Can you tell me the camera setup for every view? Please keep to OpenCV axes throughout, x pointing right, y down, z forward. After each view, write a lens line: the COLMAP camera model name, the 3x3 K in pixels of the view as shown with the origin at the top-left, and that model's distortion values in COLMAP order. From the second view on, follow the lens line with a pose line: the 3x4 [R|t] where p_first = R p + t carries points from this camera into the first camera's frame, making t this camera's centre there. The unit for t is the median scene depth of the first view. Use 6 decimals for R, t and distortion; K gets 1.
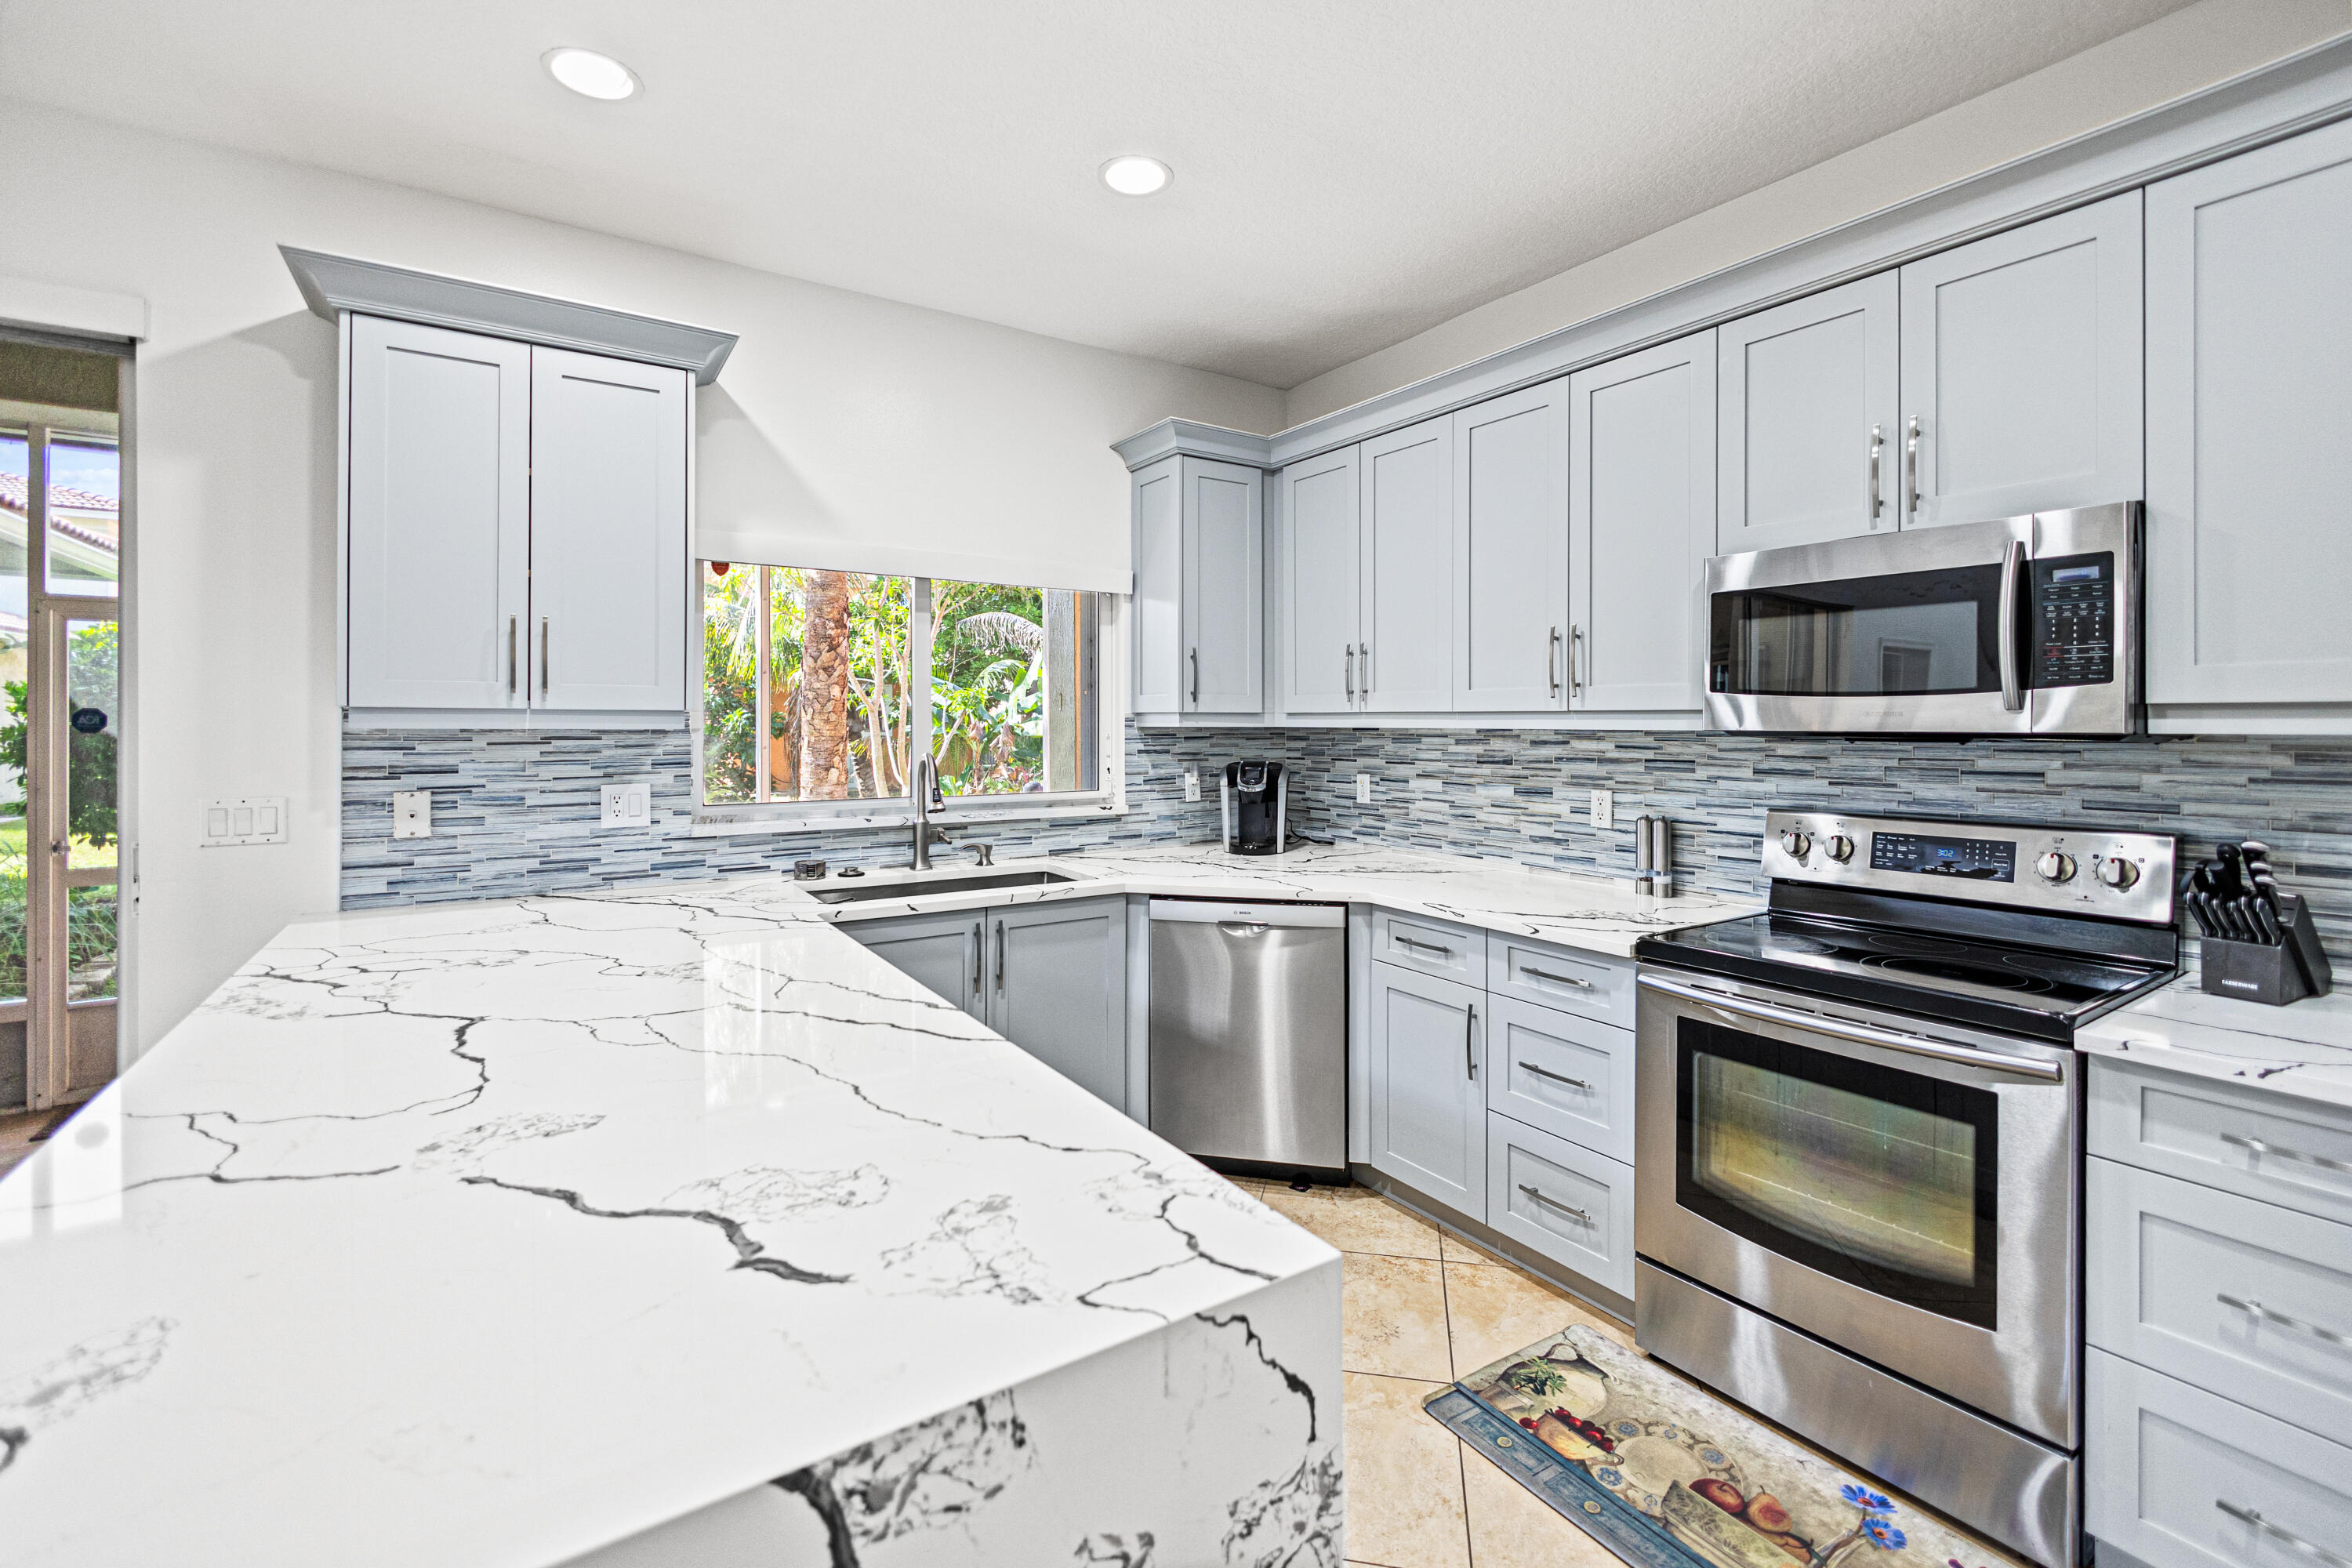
lens RADIAL K [[1019.7, 0, 1170.7], [0, 1019.7, 733.0], [0, 0, 1]] dist [-0.012507, 0.001207]
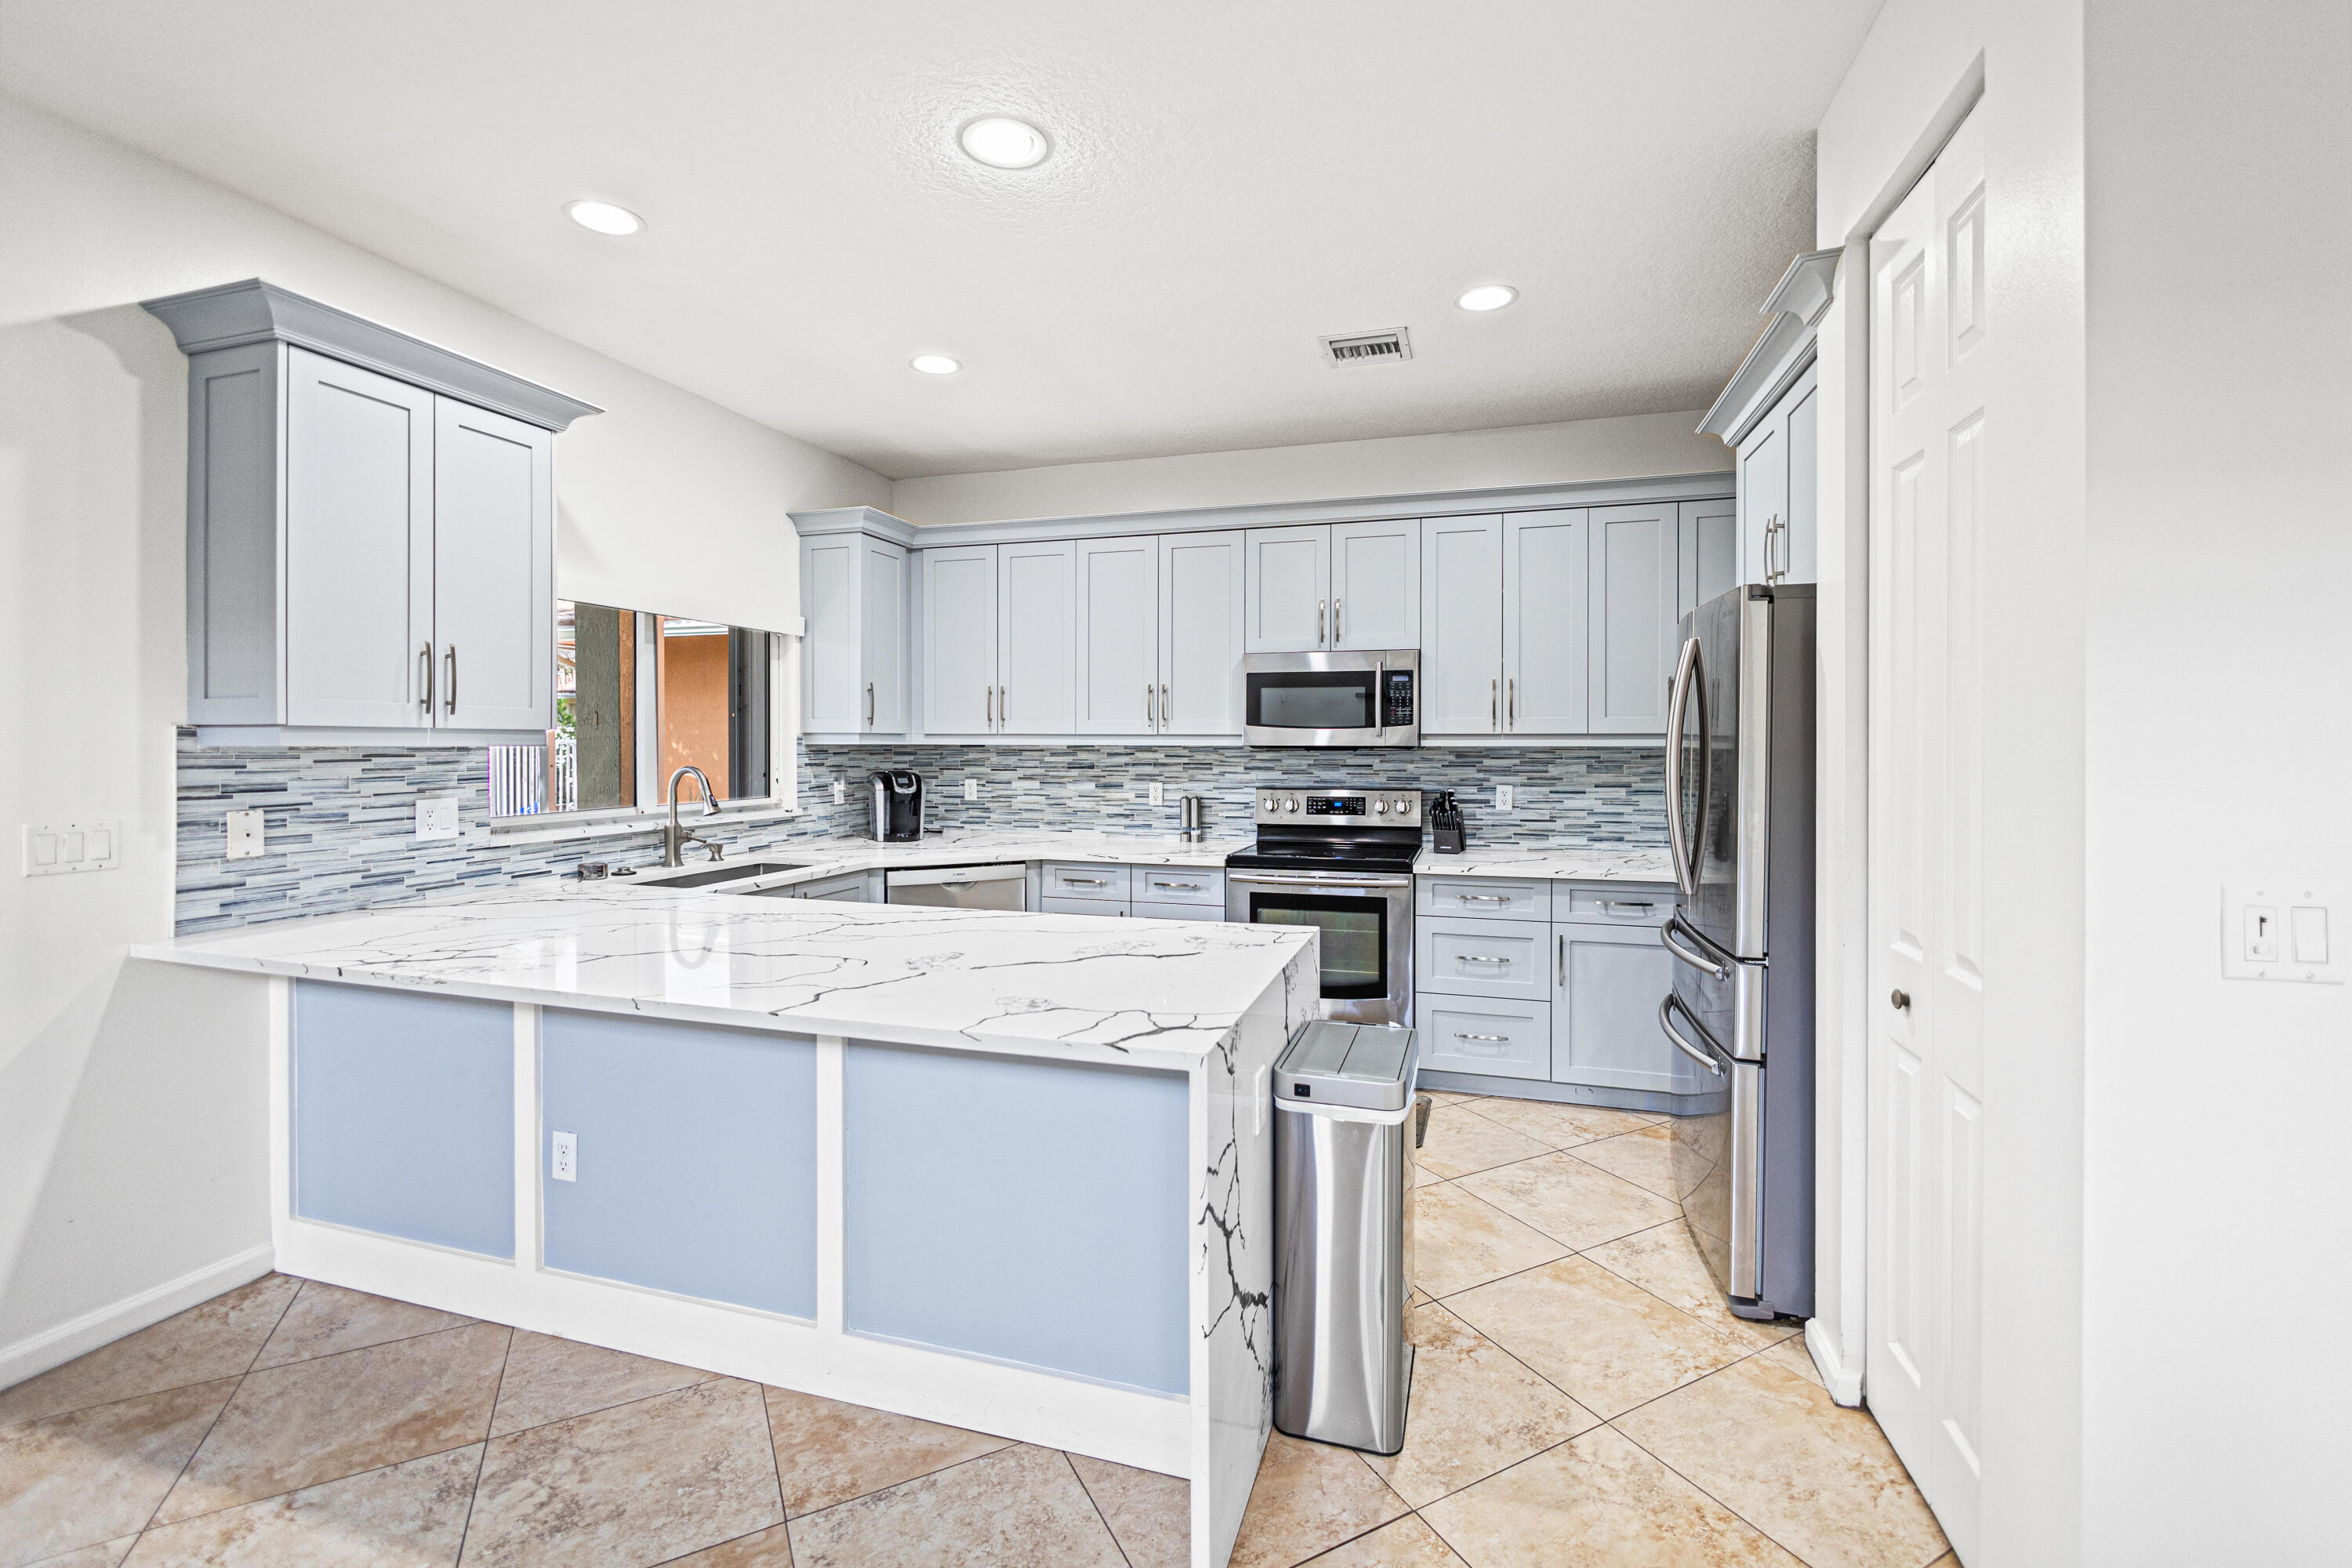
lens RADIAL K [[1019.7, 0, 1179.5], [0, 1019.7, 761.2], [0, 0, 1]] dist [-0.012507, 0.001207]
pose [[0.770789, -0.011298, 0.636990, -0.638518], [0.005126, 0.999920, 0.011532, 0.003085], [-0.637070, -0.005624, 0.770785, -0.315851]]
